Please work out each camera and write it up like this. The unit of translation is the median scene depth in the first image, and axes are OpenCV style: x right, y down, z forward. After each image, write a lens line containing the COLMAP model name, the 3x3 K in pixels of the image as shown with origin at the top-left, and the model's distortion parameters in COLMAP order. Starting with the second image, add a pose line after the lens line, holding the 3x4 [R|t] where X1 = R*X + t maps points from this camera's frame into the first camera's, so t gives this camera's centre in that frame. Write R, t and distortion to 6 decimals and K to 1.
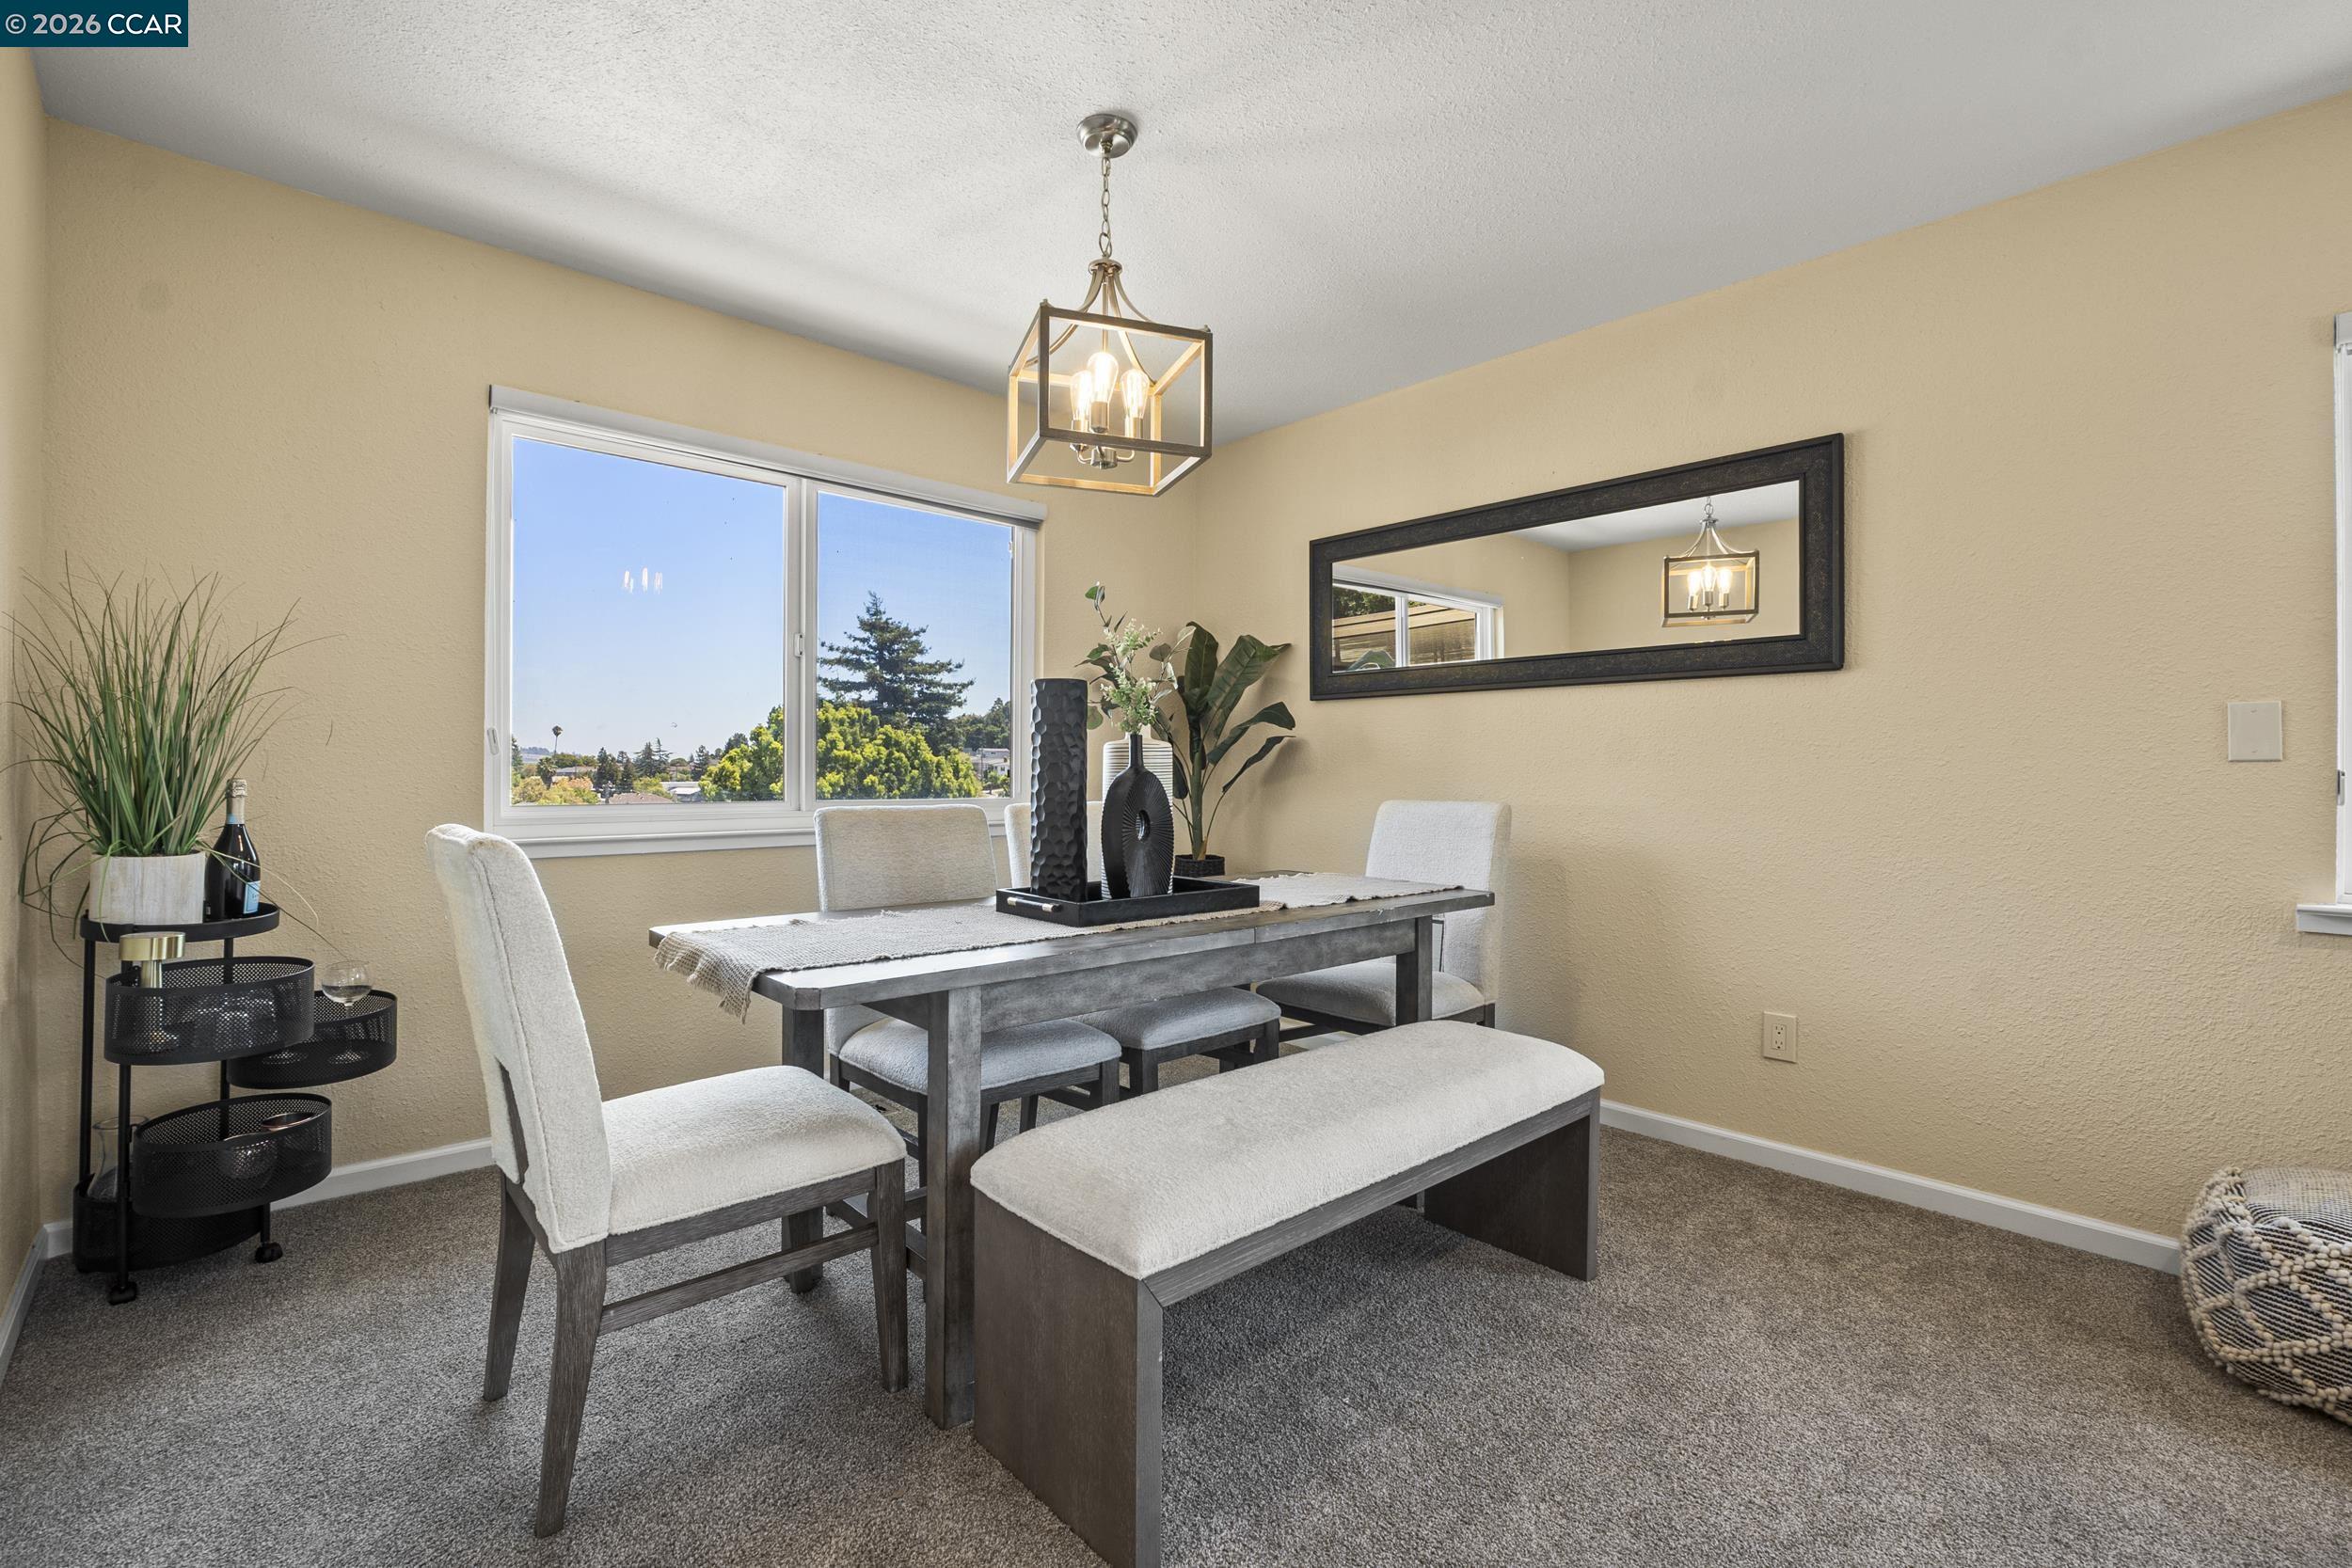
lens RADIAL K [[1042.5, 0, 1168.5], [0, 1042.5, 775.9], [0, 0, 1]] dist [-0.010754, -0.000116]
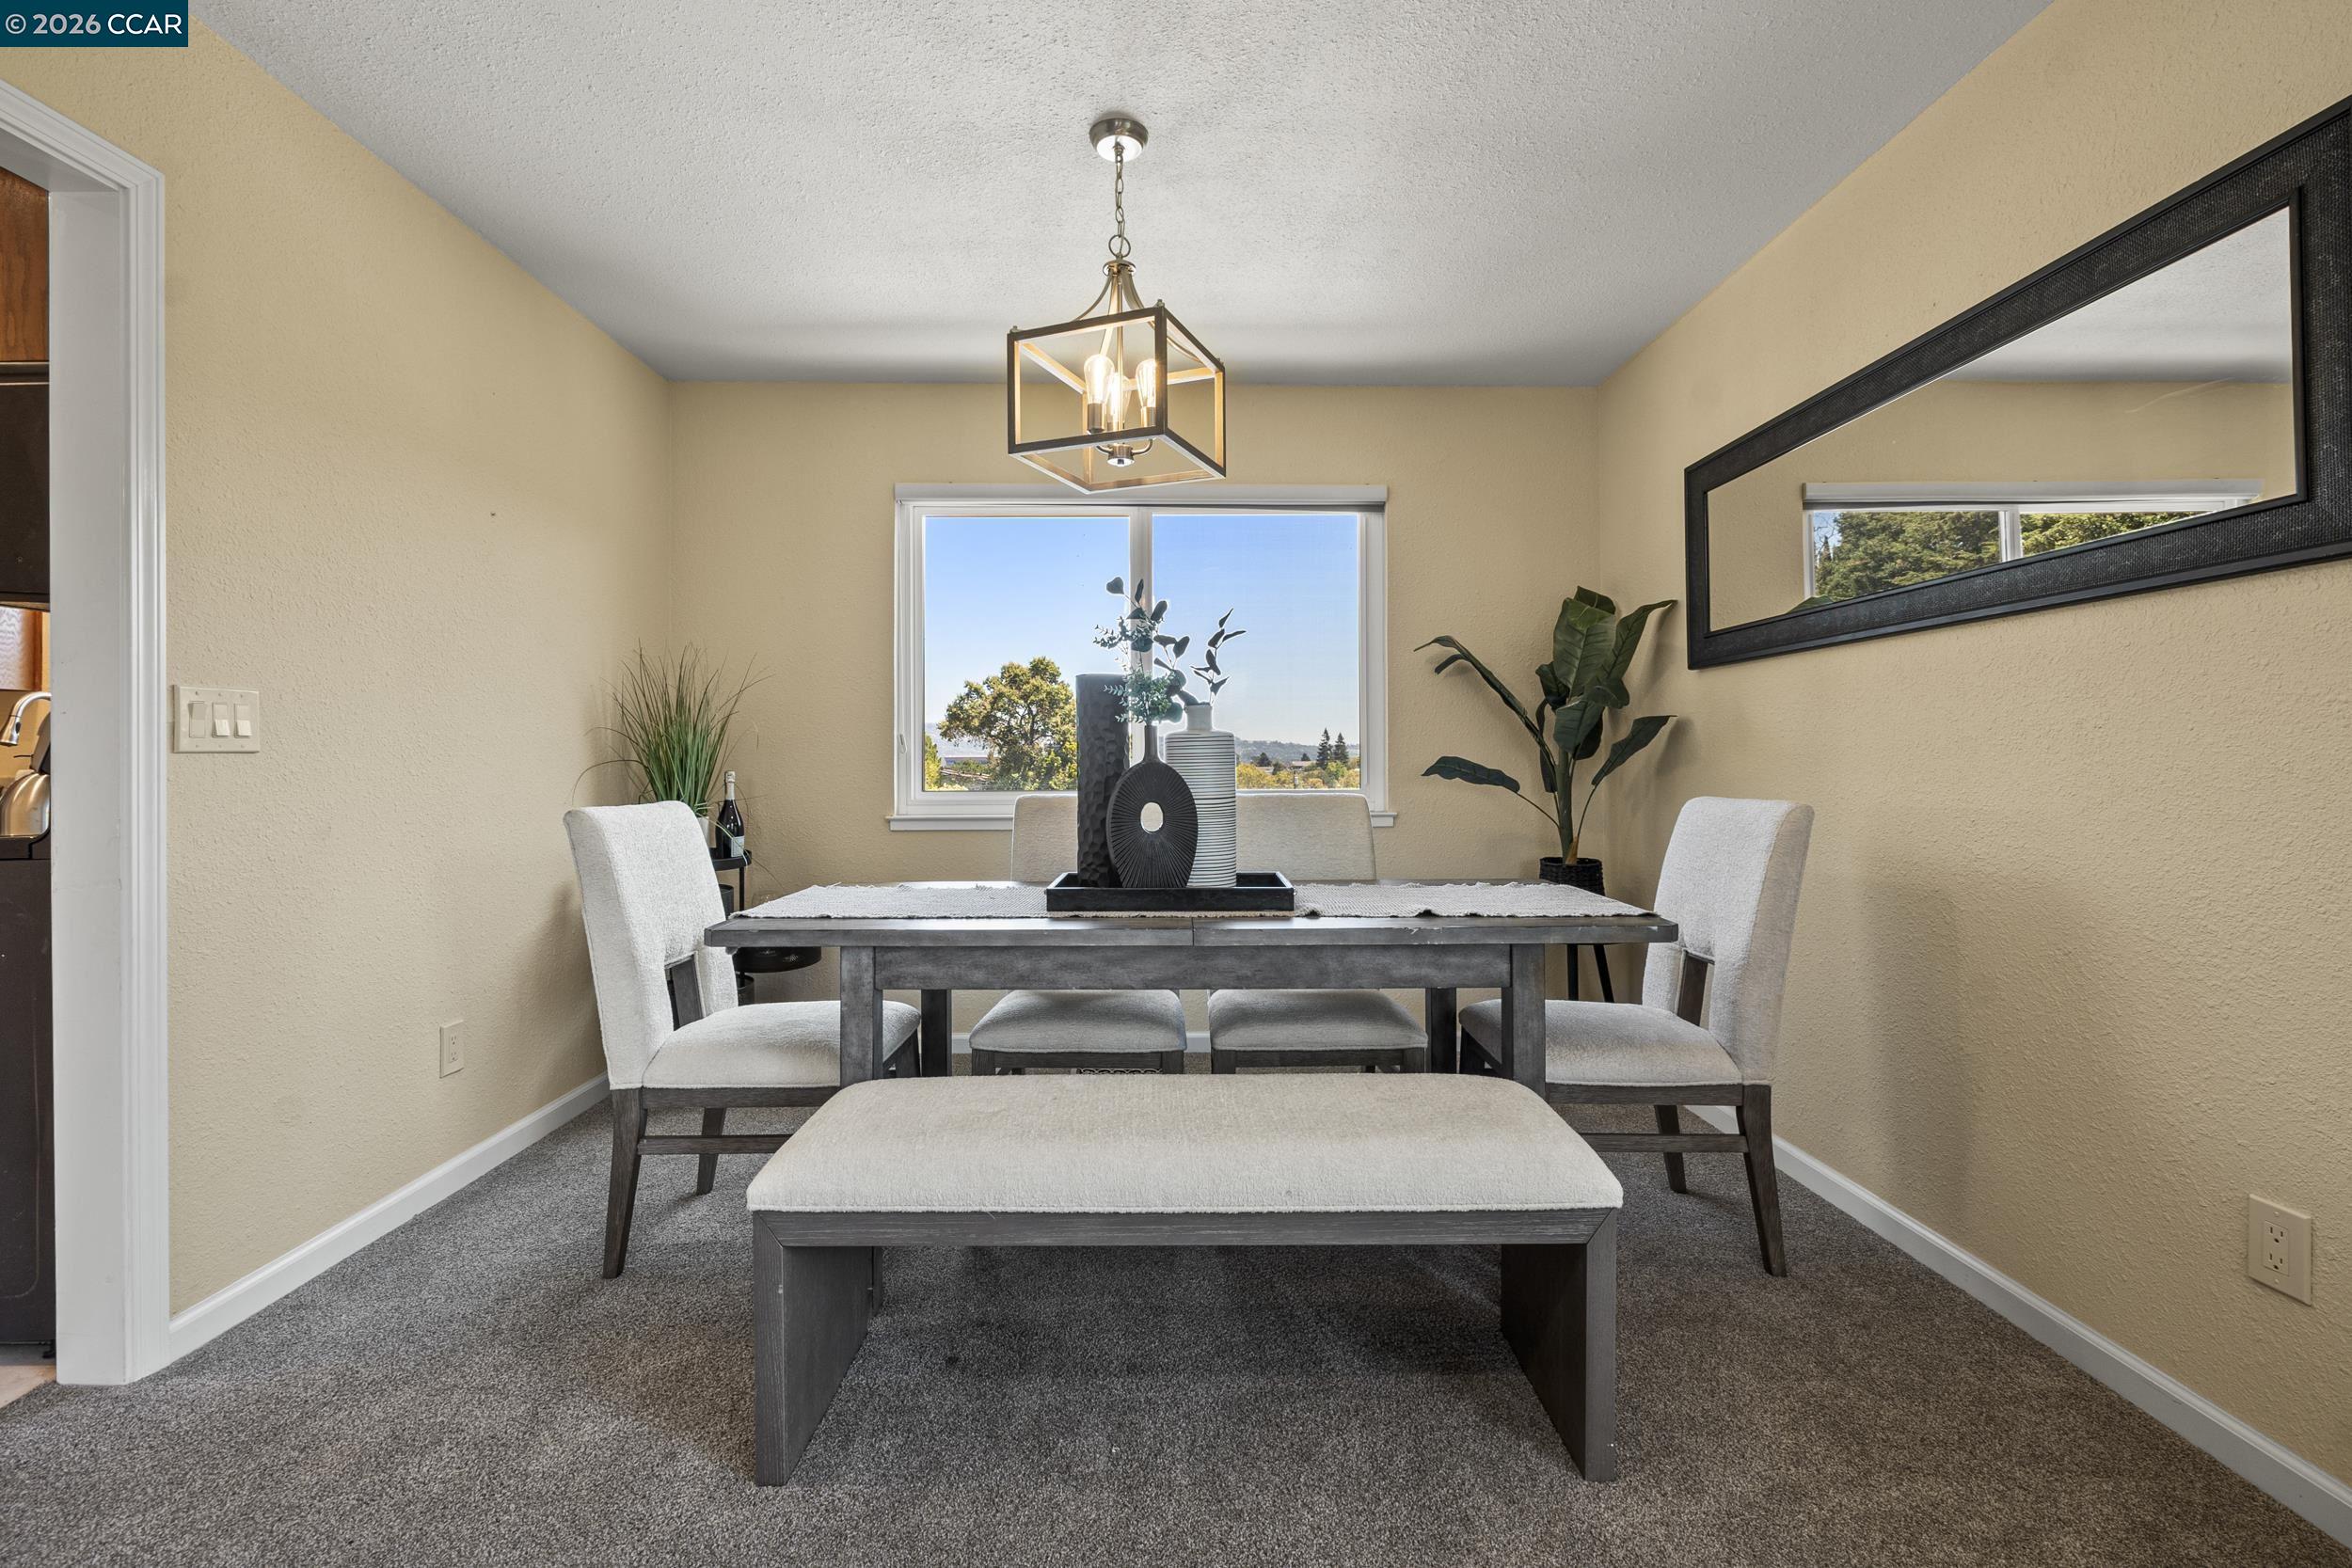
lens RADIAL K [[1027.1, 0, 1175.5], [0, 1027.1, 763.0], [0, 0, 1]] dist [-0.011392, -0.000336]
pose [[0.745556, -0.006408, -0.666412, 0.522619], [0.002920, 0.999976, -0.006349, 0.002291], [0.666437, 0.002788, 0.745557, 0.233954]]
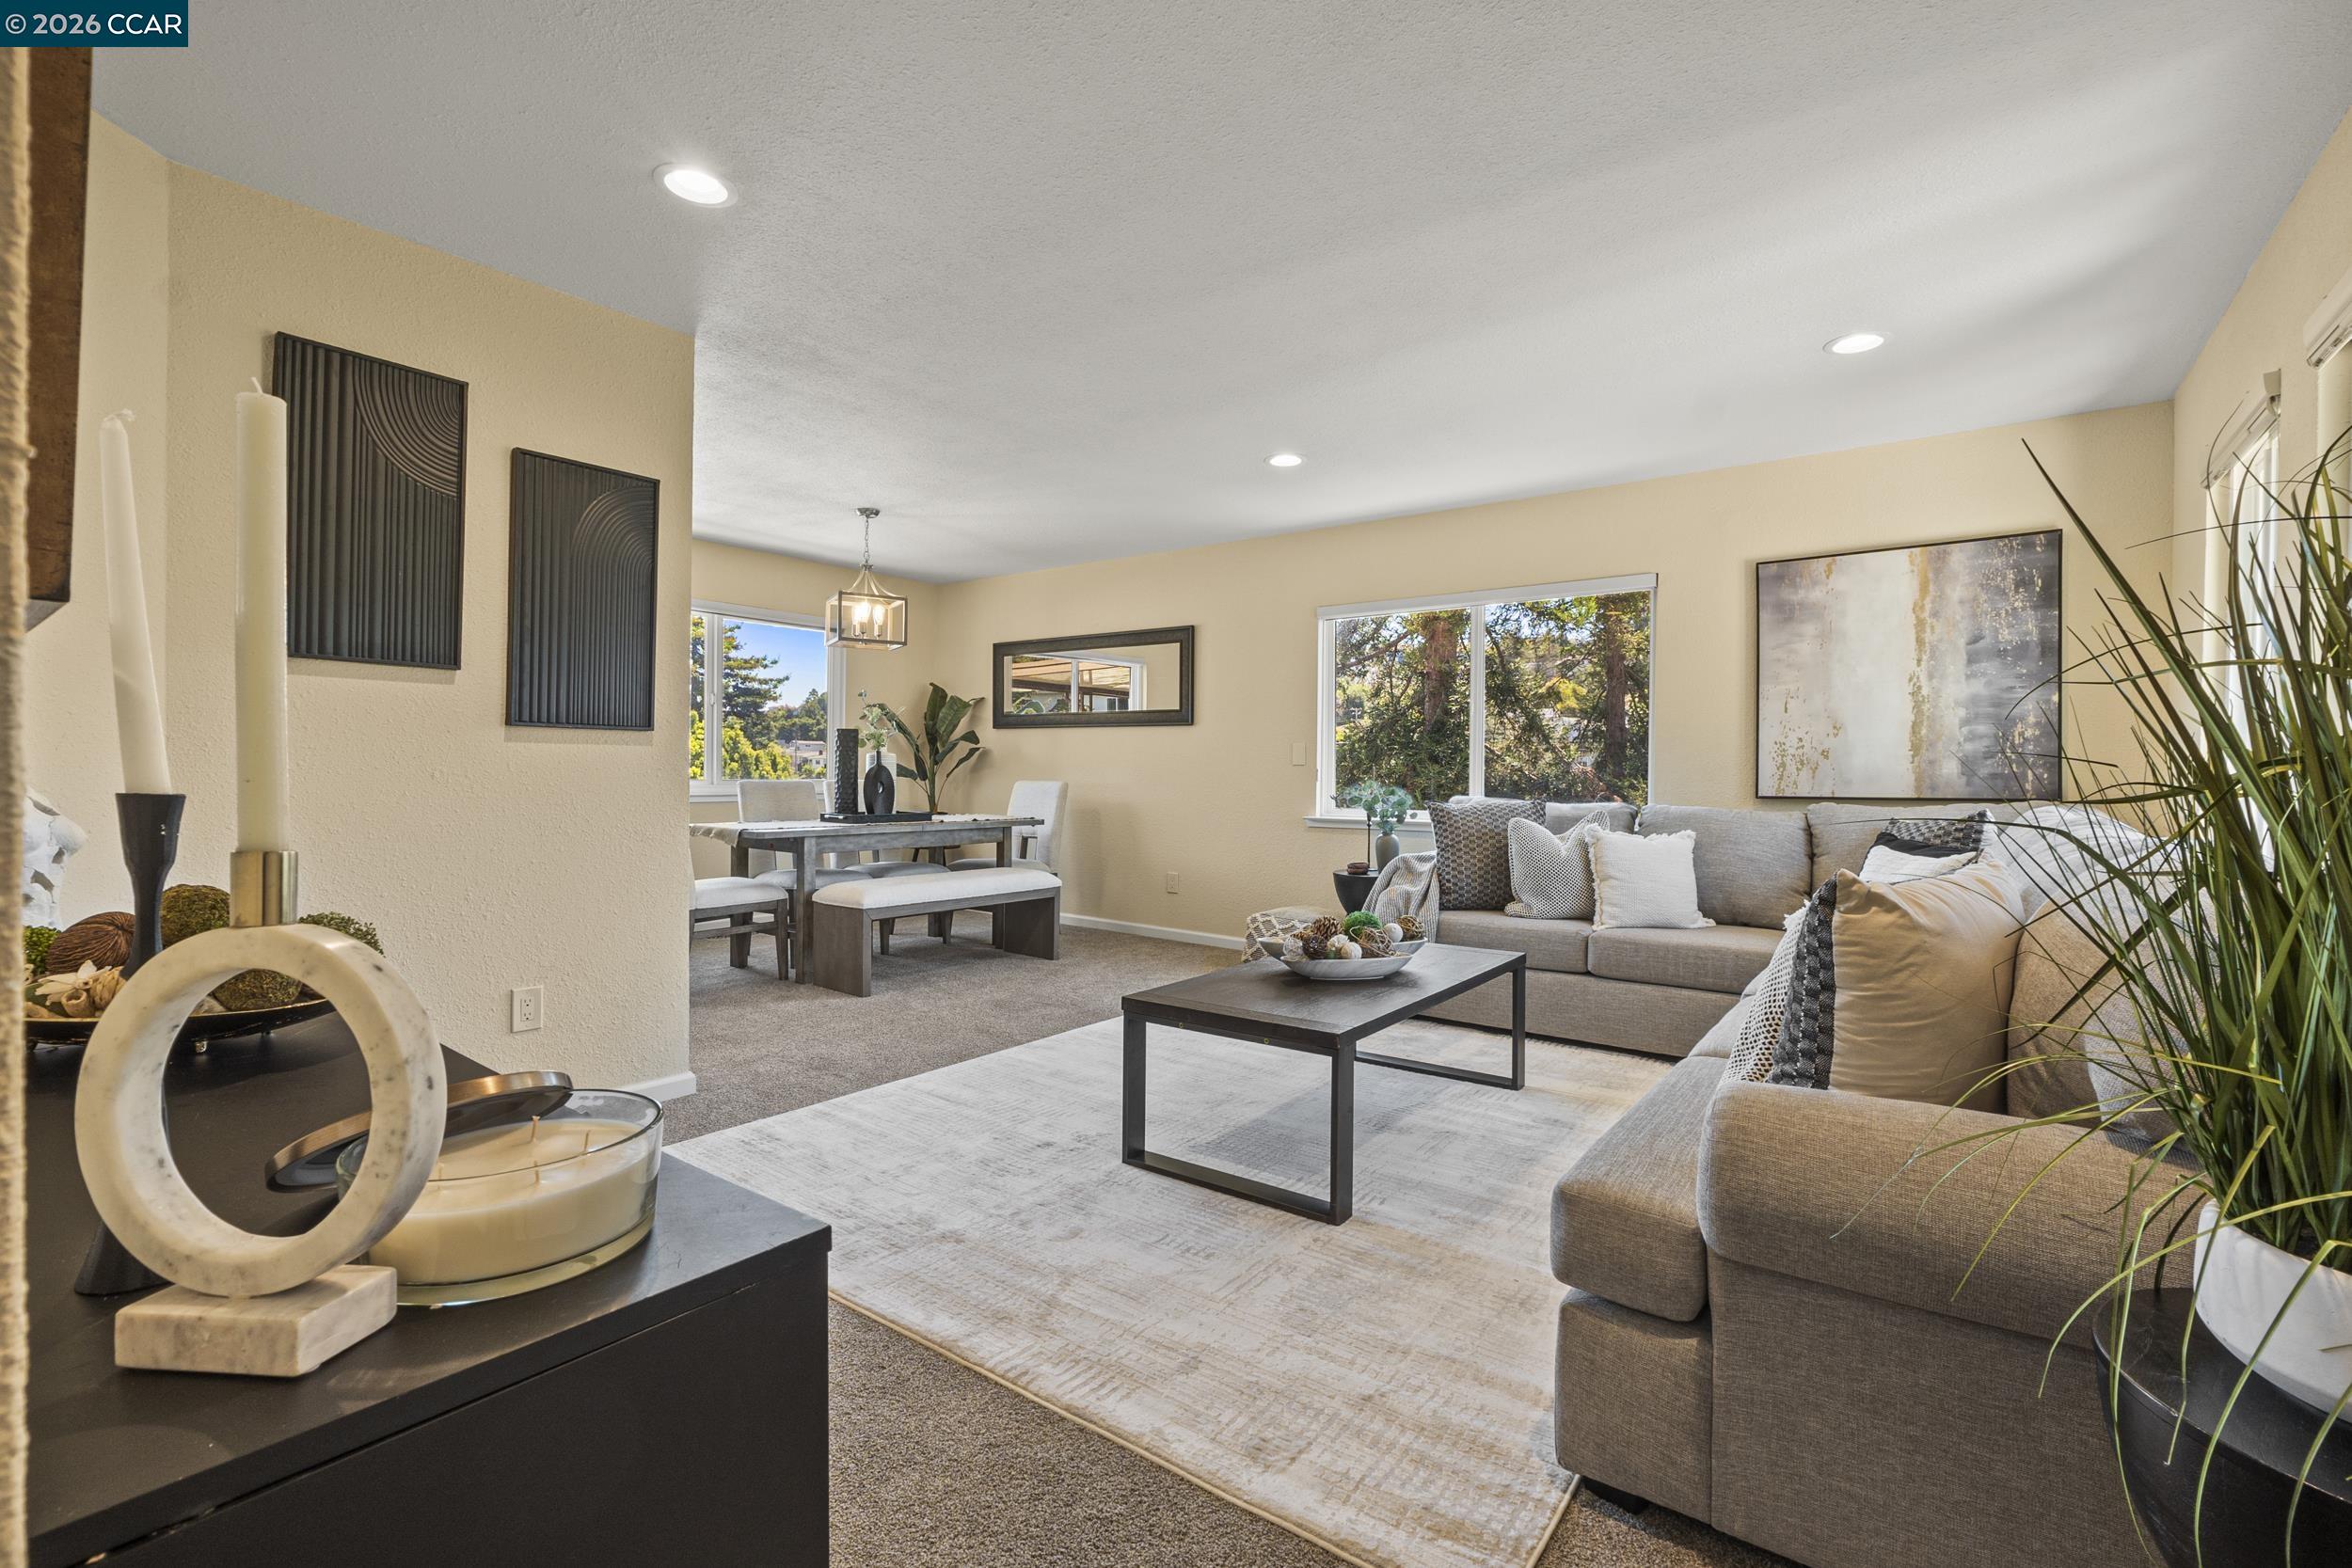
lens RADIAL K [[1042.5, 0, 1168.5], [0, 1042.5, 775.9], [0, 0, 1]] dist [-0.010754, -0.000116]
pose [[0.986008, 0.006424, 0.166574, 0.195417], [-0.007175, 0.999967, 0.003909, 0.004482], [-0.166543, -0.005049, 0.986021, -1.293743]]
